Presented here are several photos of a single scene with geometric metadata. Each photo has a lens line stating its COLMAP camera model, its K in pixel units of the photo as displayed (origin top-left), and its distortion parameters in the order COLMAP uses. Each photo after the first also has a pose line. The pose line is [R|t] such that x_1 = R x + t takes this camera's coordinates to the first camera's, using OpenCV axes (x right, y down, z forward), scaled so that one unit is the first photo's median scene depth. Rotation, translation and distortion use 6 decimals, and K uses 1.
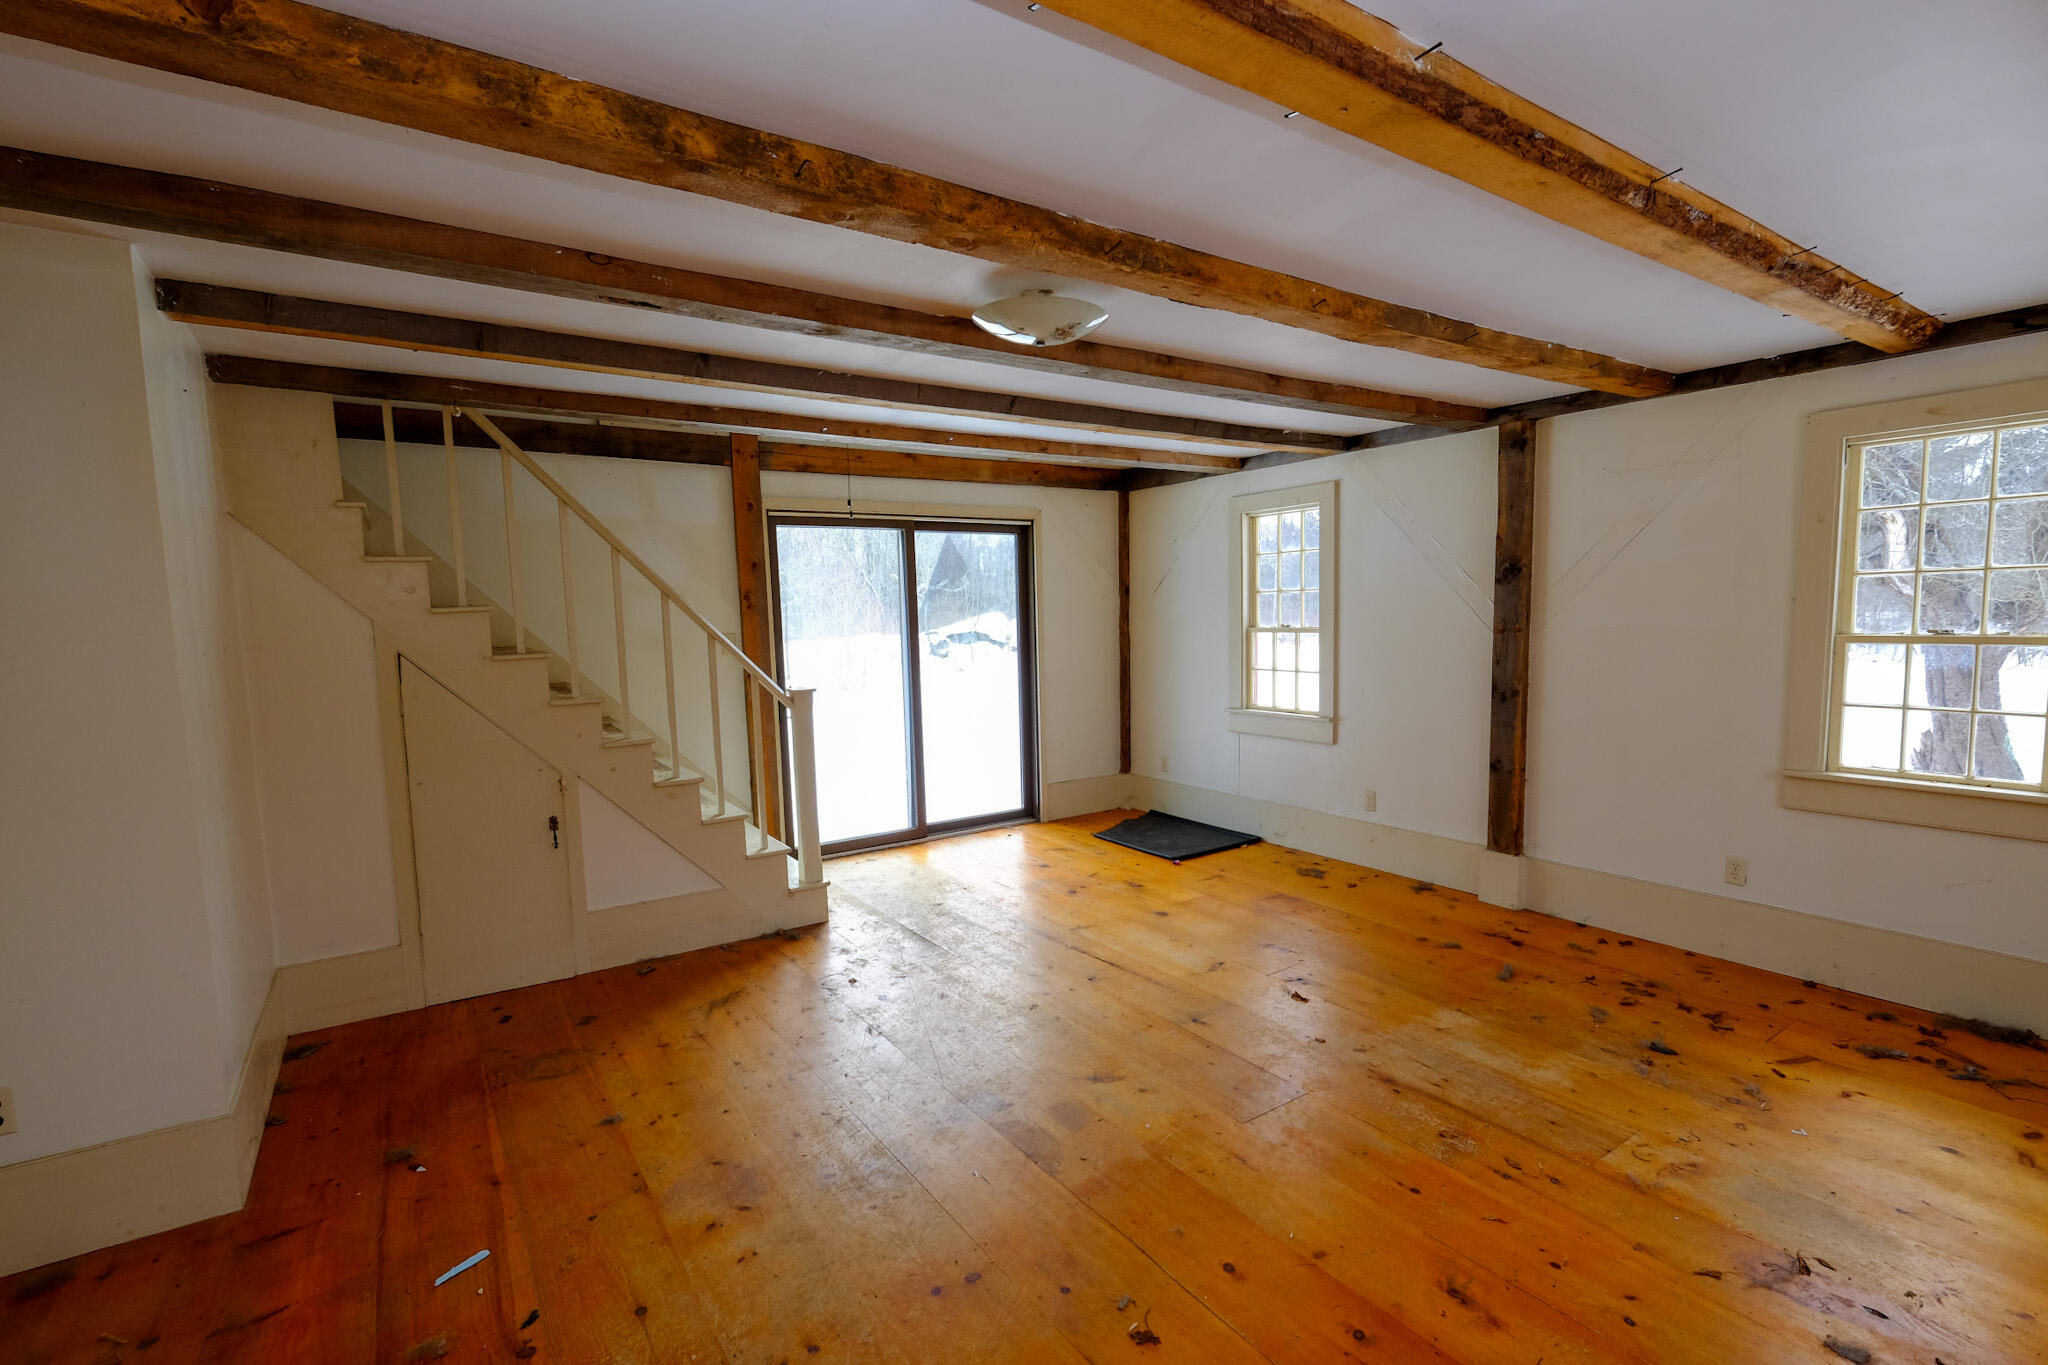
lens RADIAL K [[932.2, 0, 1024.0], [0, 932.2, 682.5], [0, 0, 1]] dist [0.000296, -0.000308]
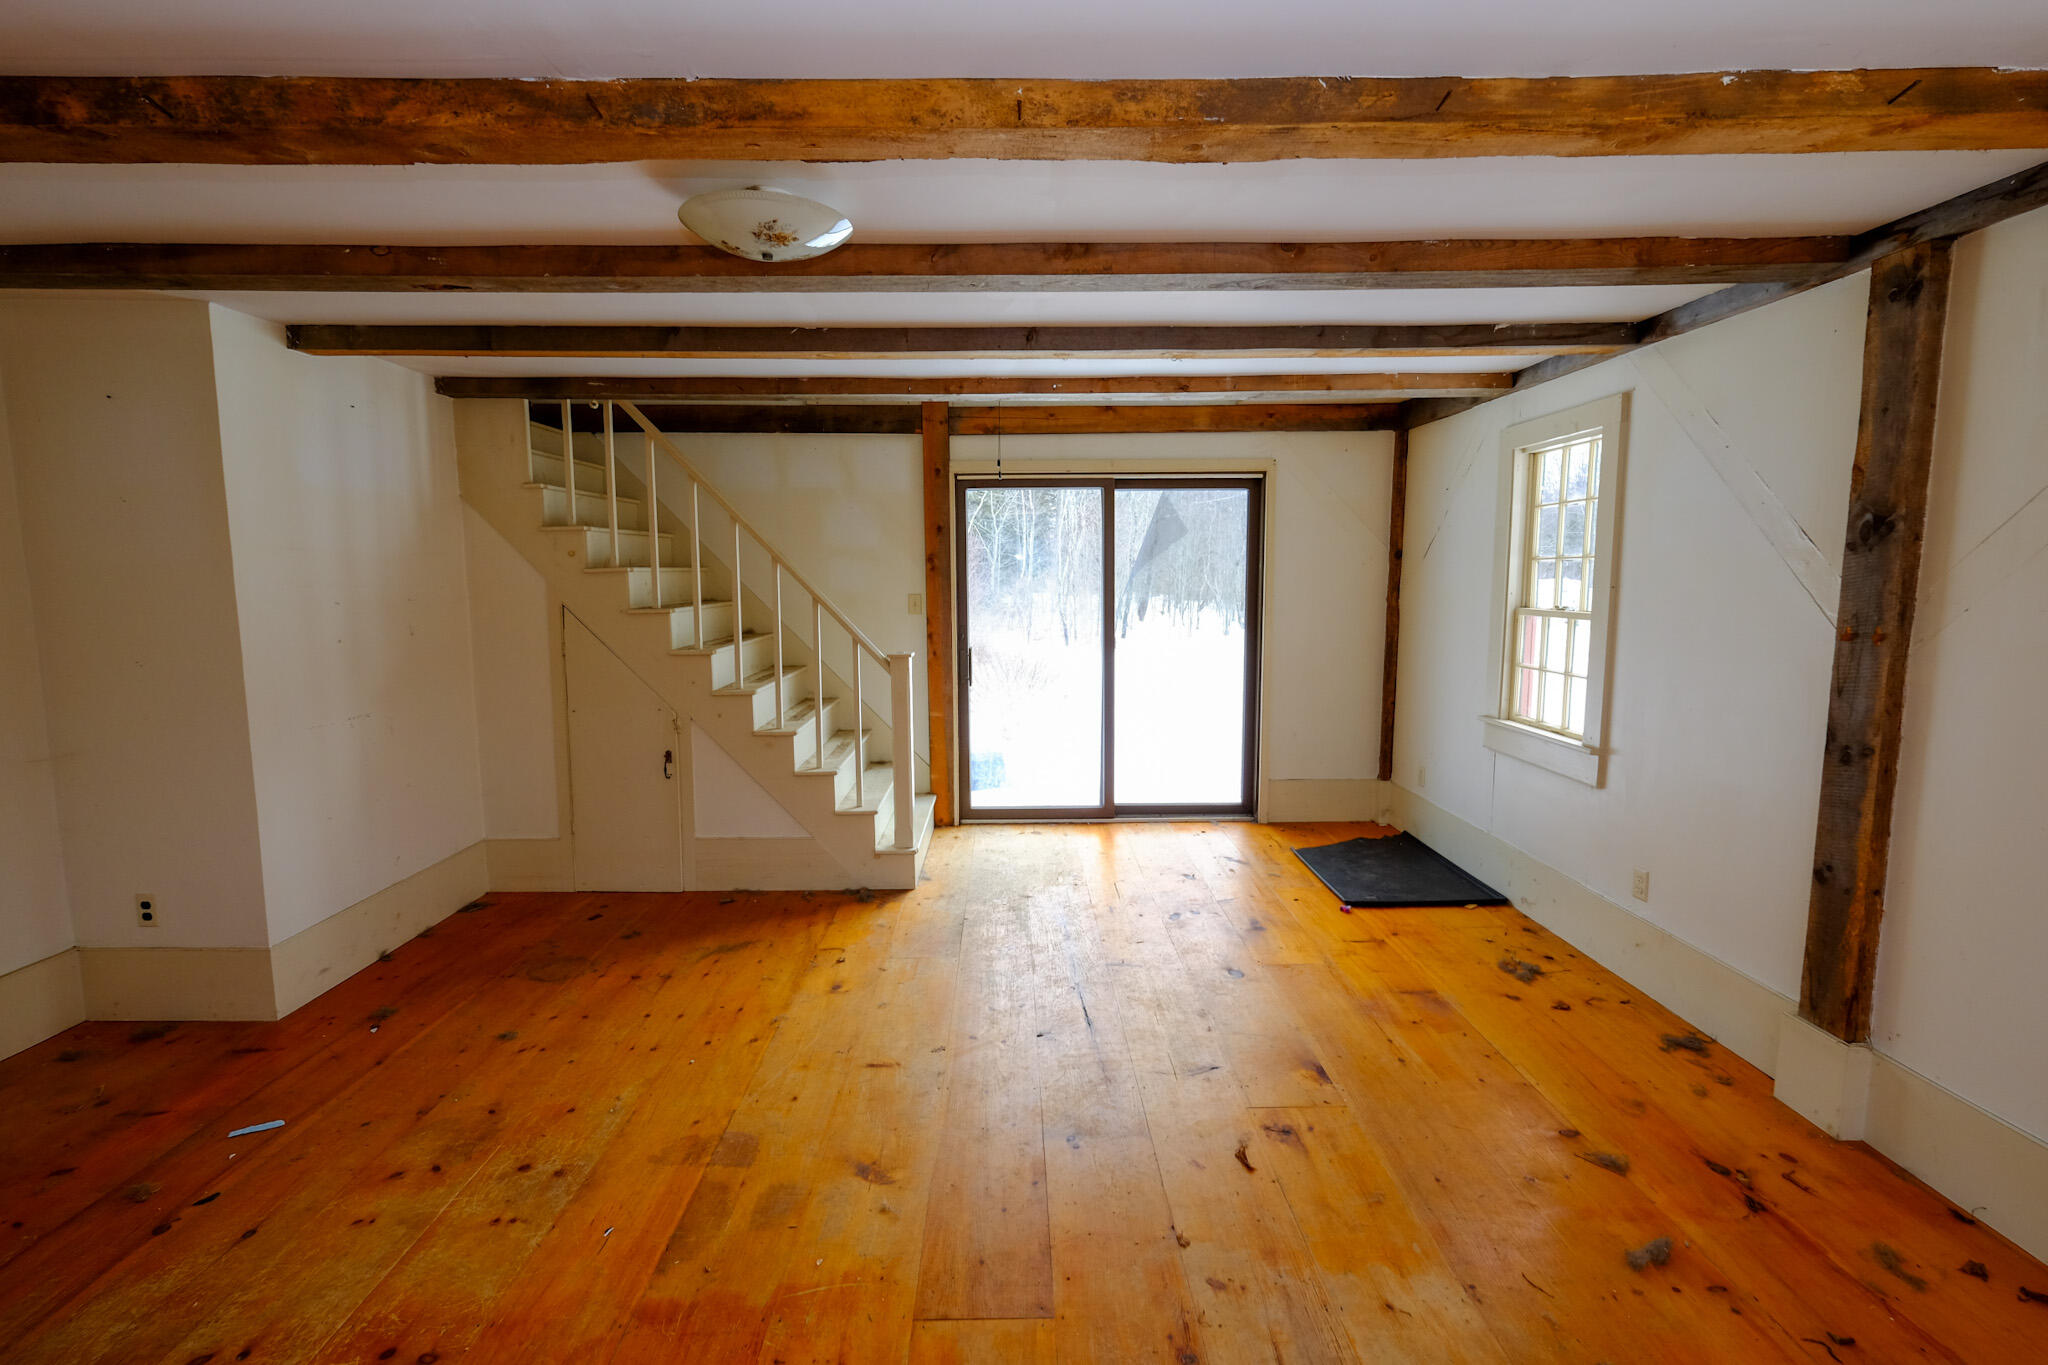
lens RADIAL K [[870.1, 0, 1020.6], [0, 870.1, 646.5], [0, 0, 1]] dist [-0.001622, -0.000102]
pose [[0.835180, 0.064395, -0.546194, 0.352037], [-0.056239, 0.997915, 0.031657, -0.034978], [0.547094, 0.004278, 0.837060, 0.272849]]
